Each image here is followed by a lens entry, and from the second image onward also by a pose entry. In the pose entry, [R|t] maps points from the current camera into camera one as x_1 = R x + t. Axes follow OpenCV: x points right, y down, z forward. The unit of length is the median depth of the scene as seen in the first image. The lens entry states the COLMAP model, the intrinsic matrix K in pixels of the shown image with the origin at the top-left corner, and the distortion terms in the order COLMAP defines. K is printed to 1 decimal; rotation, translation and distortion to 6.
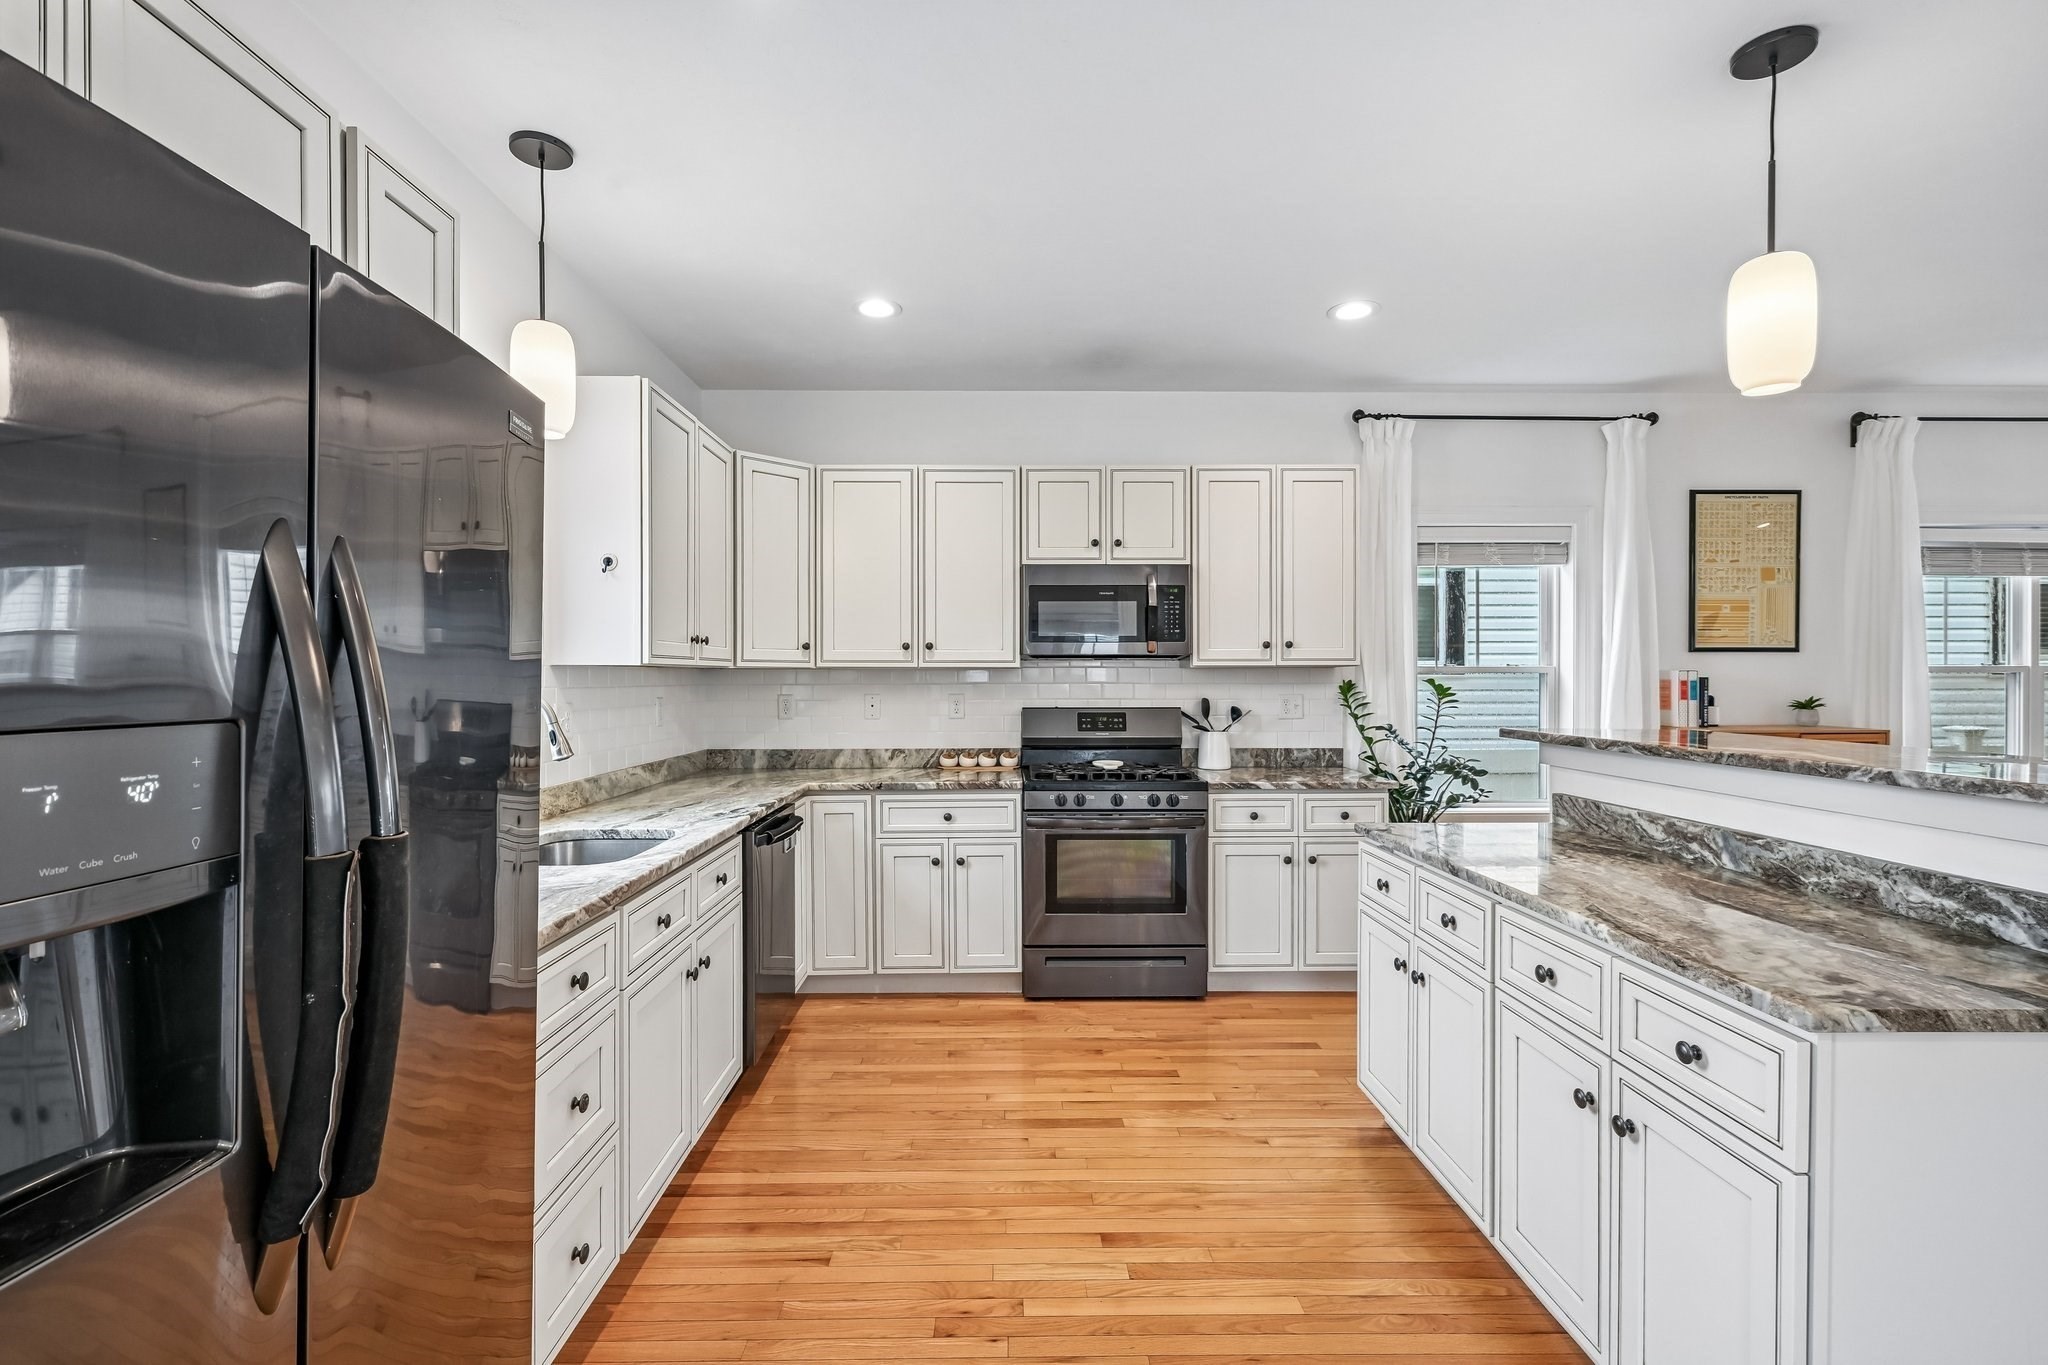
lens RADIAL K [[911.9, 0, 1020.2], [0, 911.9, 683.0], [0, 0, 1]] dist [-0.001413, -0.000094]
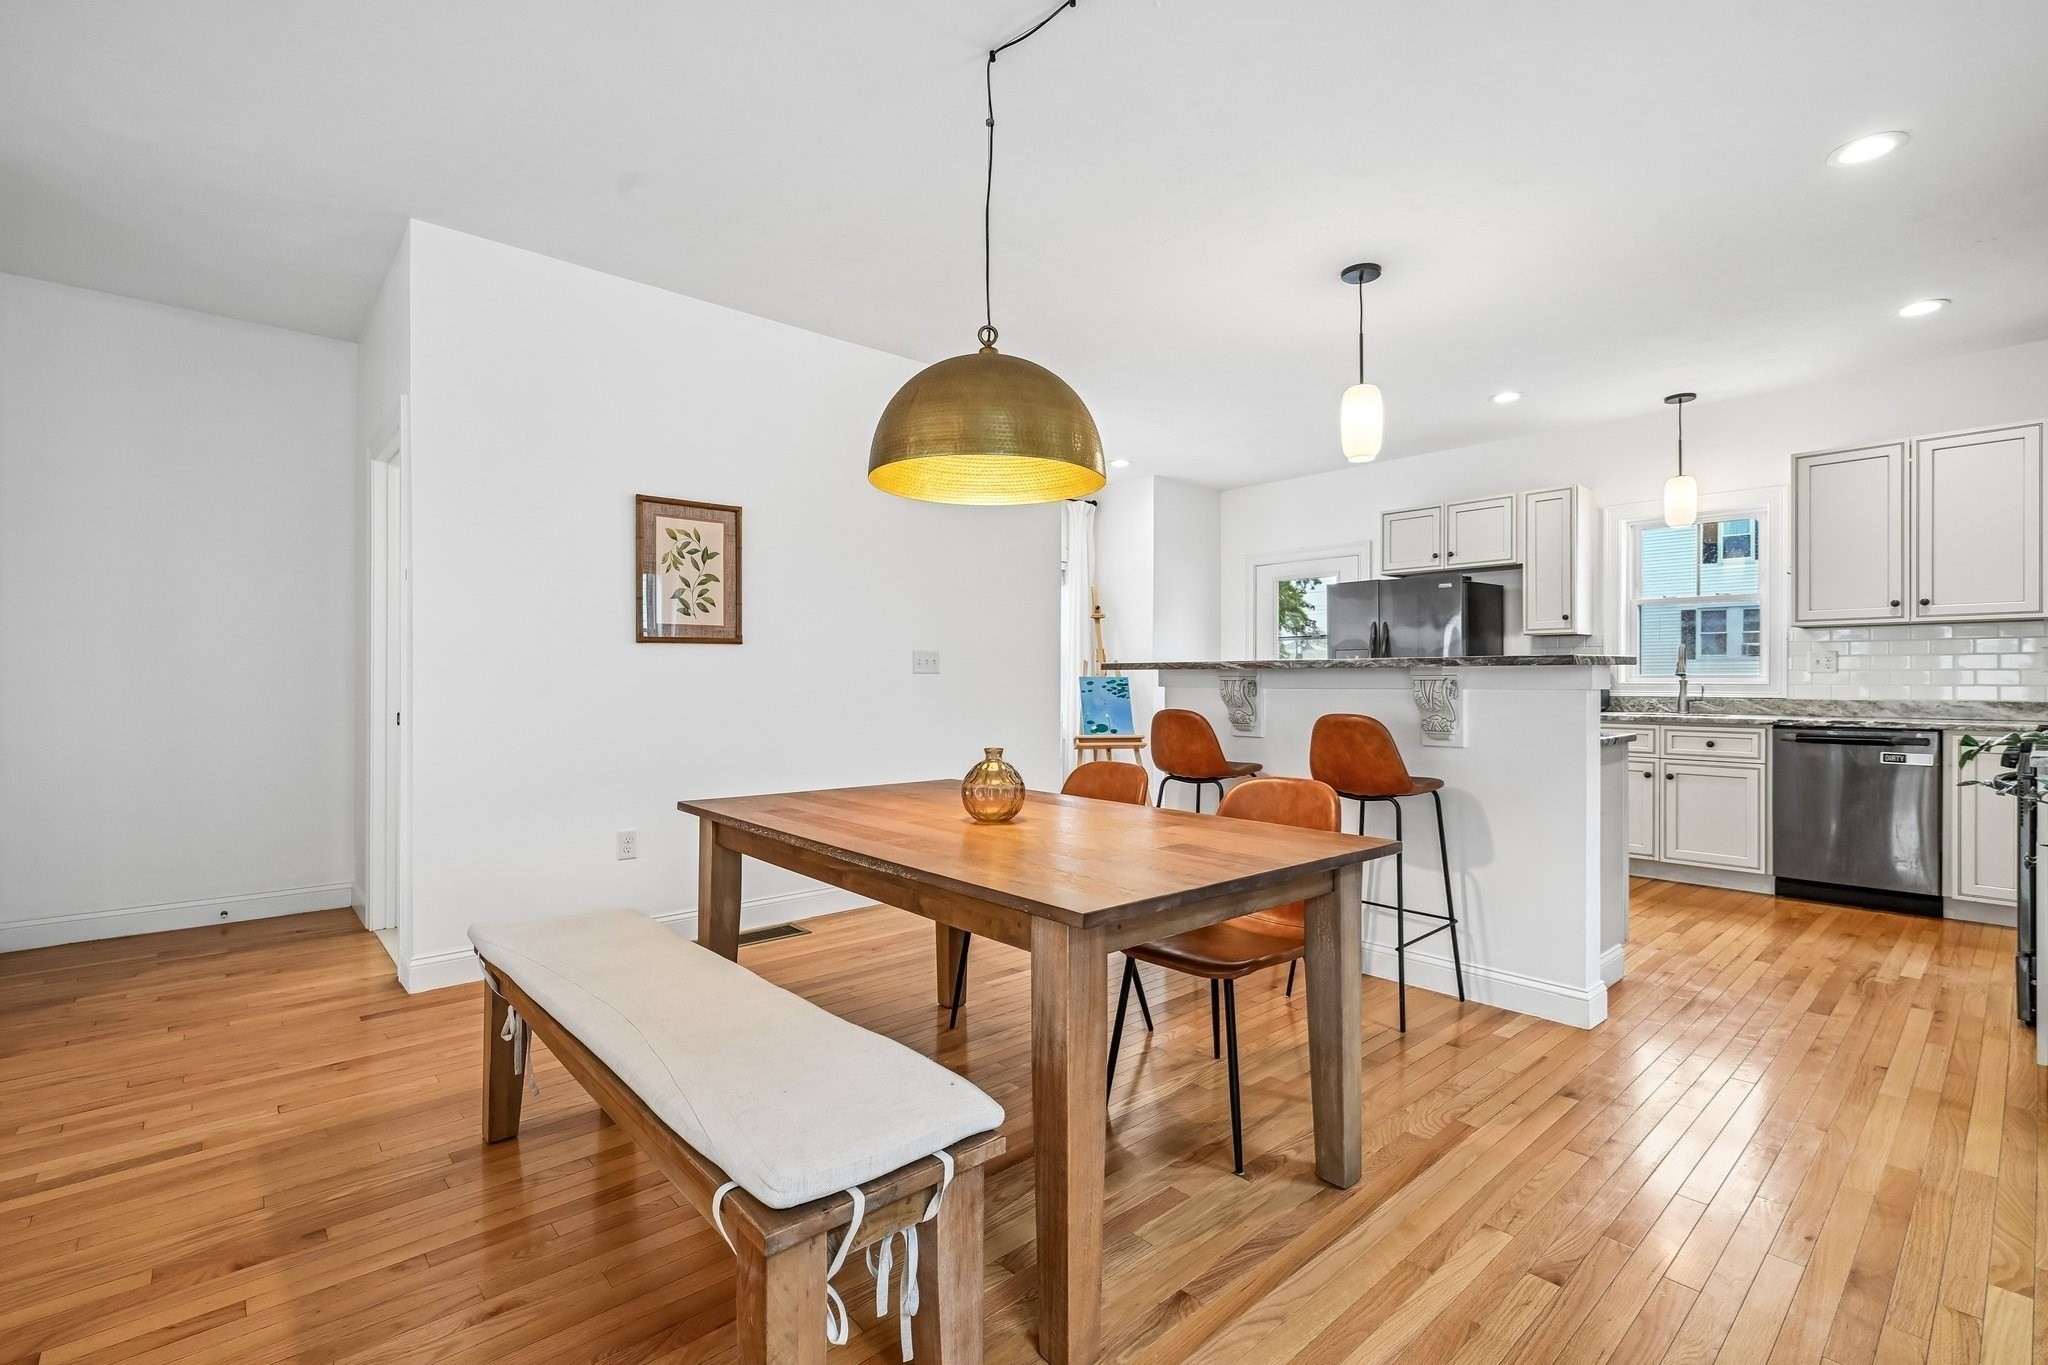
lens RADIAL K [[926.9, 0, 1028.5], [0, 926.9, 684.3], [0, 0, 1]] dist [0.000555, 0.000470]
pose [[-0.743839, 0.002435, -0.668355, 1.251871], [-0.003925, 0.999960, 0.008011, 0.054778], [0.668348, 0.008582, -0.743800, 0.947192]]
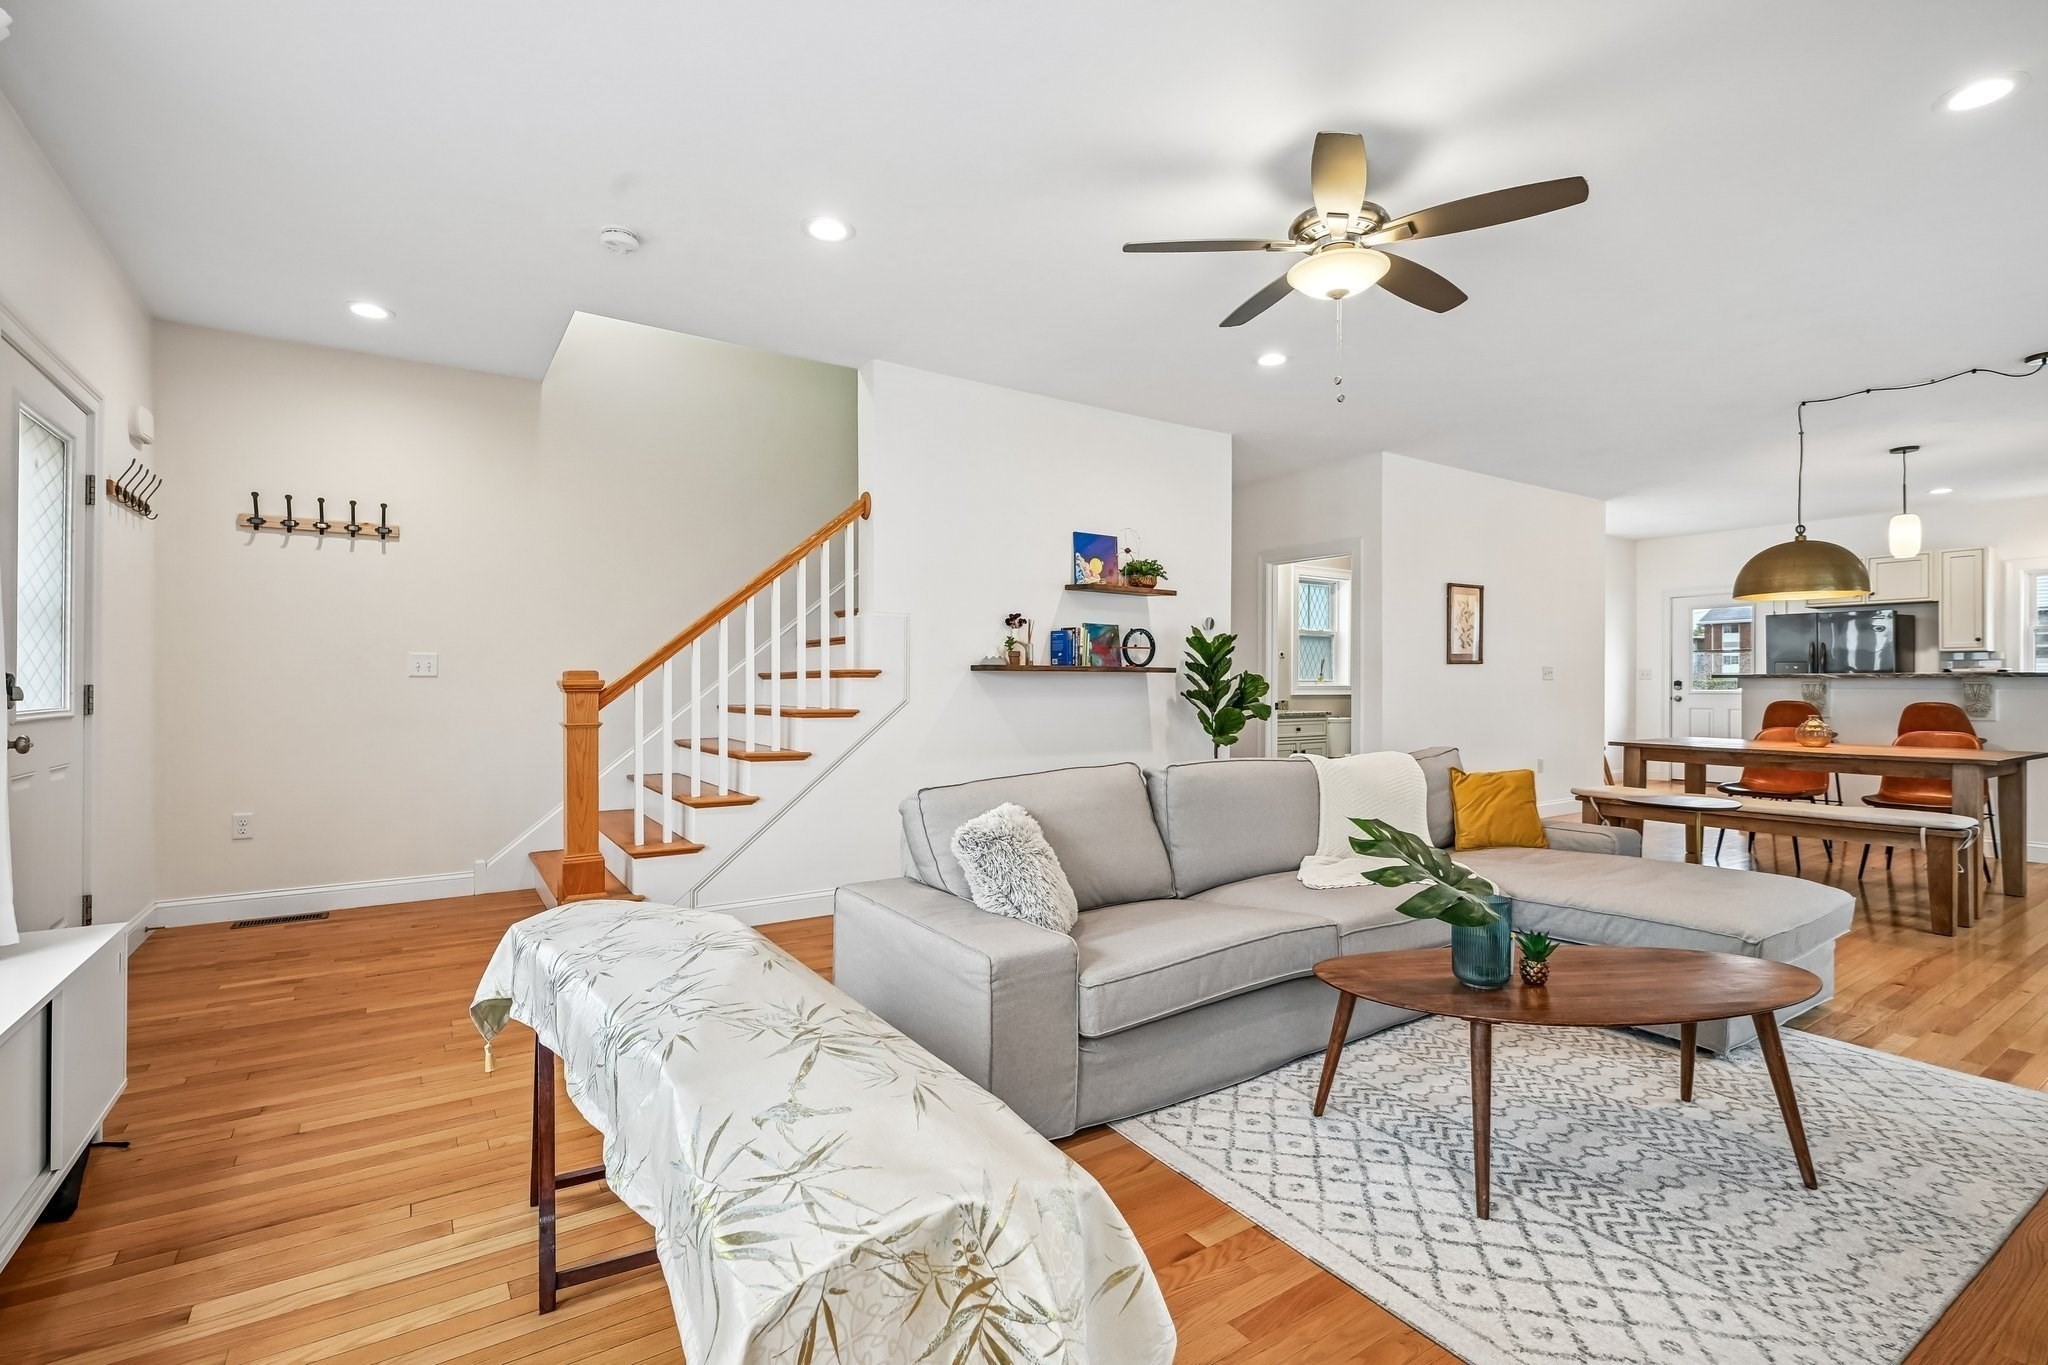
lens RADIAL K [[916.7, 0, 1026.4], [0, 916.7, 681.7], [0, 0, 1]] dist [-0.001511, 0.000433]
pose [[-0.833729, -0.000576, -0.552174, 2.481807], [-0.002141, 0.999995, 0.002188, 0.052546], [0.552170, 0.003007, -0.833726, 0.965946]]
